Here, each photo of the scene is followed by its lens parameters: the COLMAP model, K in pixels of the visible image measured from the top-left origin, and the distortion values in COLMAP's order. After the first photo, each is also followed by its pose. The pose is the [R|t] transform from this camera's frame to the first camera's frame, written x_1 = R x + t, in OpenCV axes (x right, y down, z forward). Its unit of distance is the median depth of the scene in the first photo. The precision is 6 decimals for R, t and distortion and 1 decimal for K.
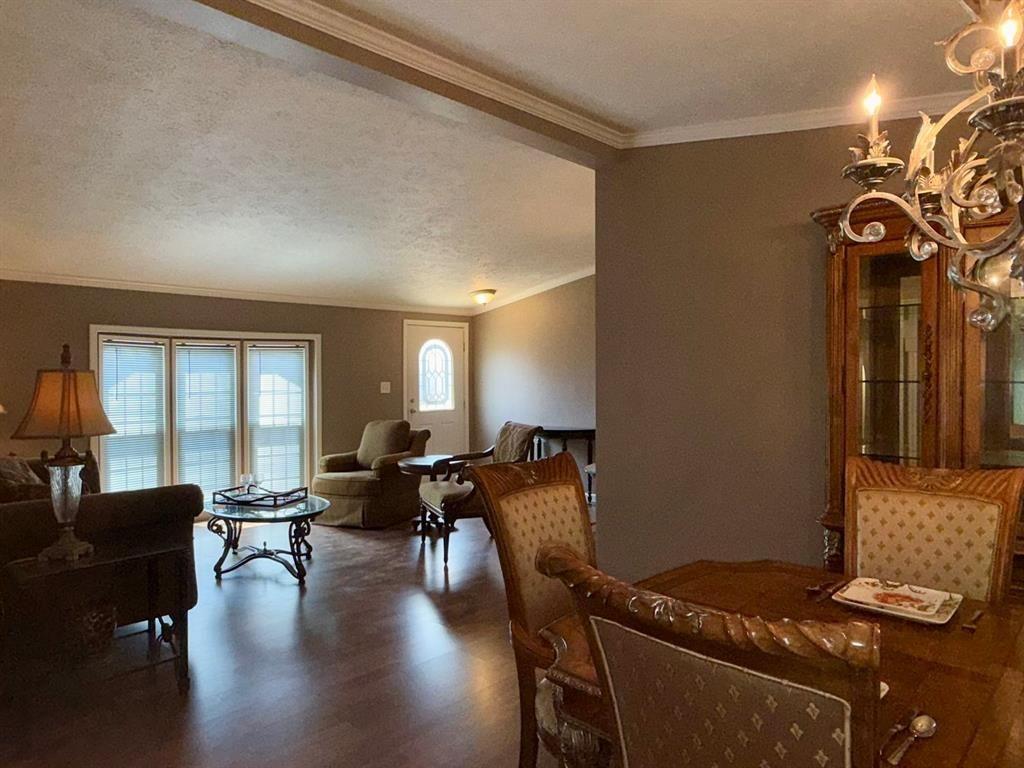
lens RADIAL K [[655.9, 0, 513.2], [0, 655.9, 383.7], [0, 0, 1]] dist [-0.003927, 0.010446]
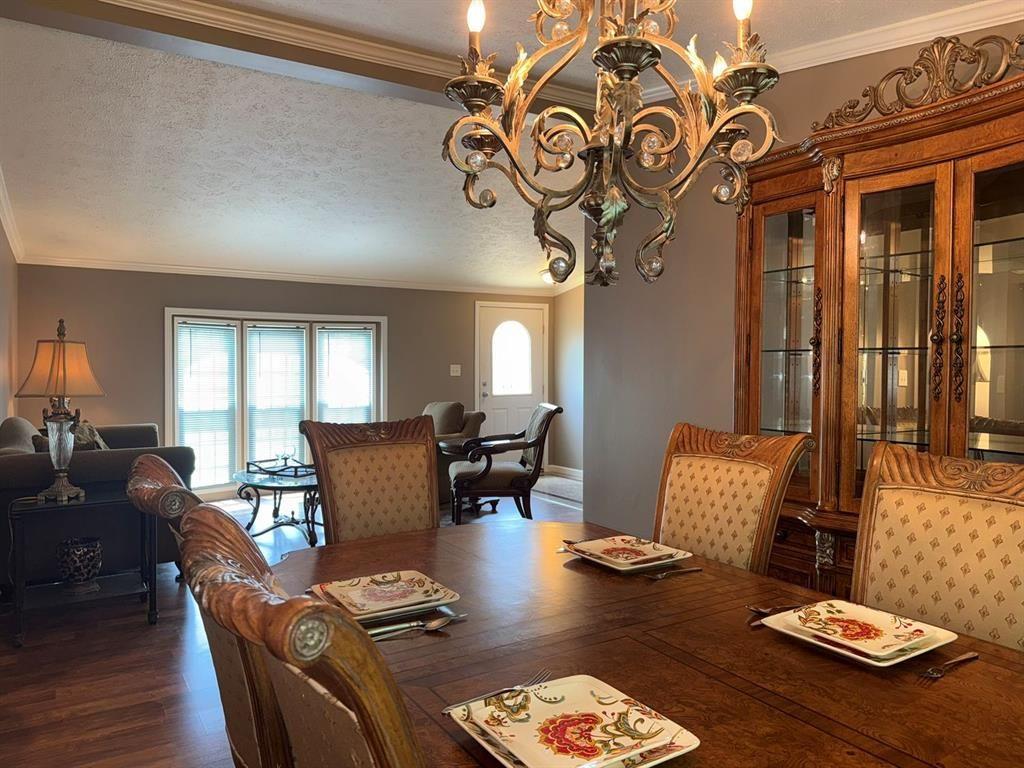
lens RADIAL K [[718.5, 0, 509.2], [0, 718.5, 382.9], [0, 0, 1]] dist [0.022445, -0.012936]
pose [[0.971942, 0.011416, -0.234942, 0.377006], [-0.008717, 0.999884, 0.012522, 0.029101], [0.235058, -0.010122, 0.971929, -0.071547]]
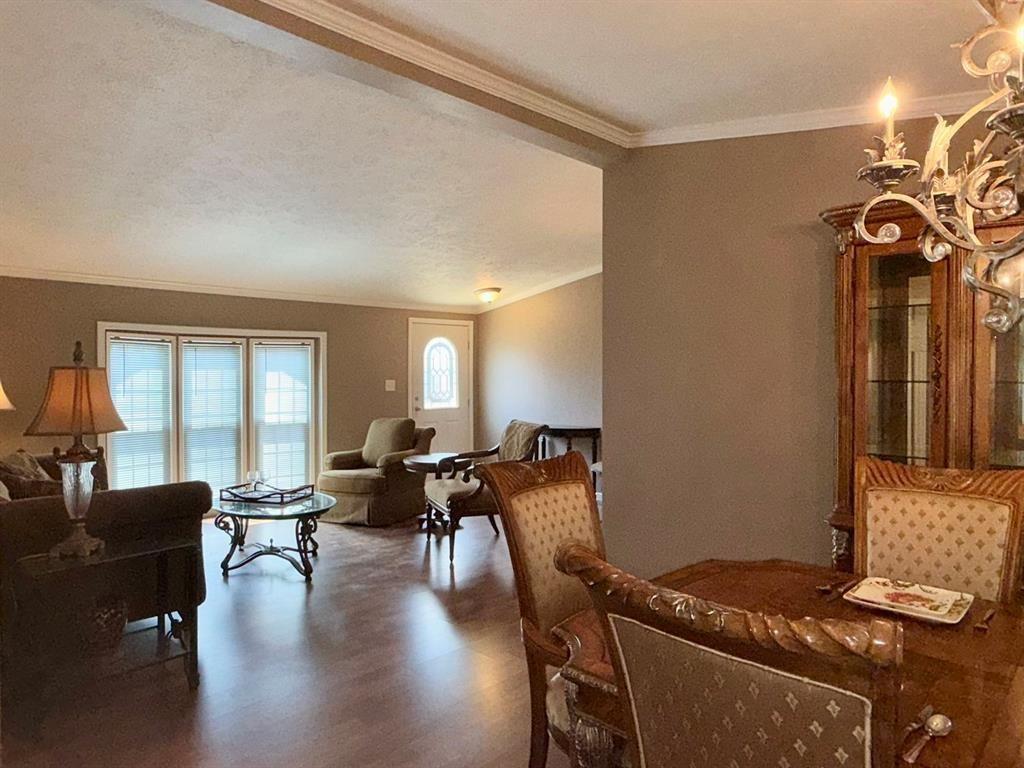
lens RADIAL K [[655.9, 0, 513.0], [0, 655.9, 382.0], [0, 0, 1]] dist [-0.003927, 0.010446]
pose [[0.999985, 0.003433, -0.004179, -0.009304], [-0.003432, 0.999994, 0.000319, -0.000799], [0.004180, -0.000304, 0.999991, -0.003372]]
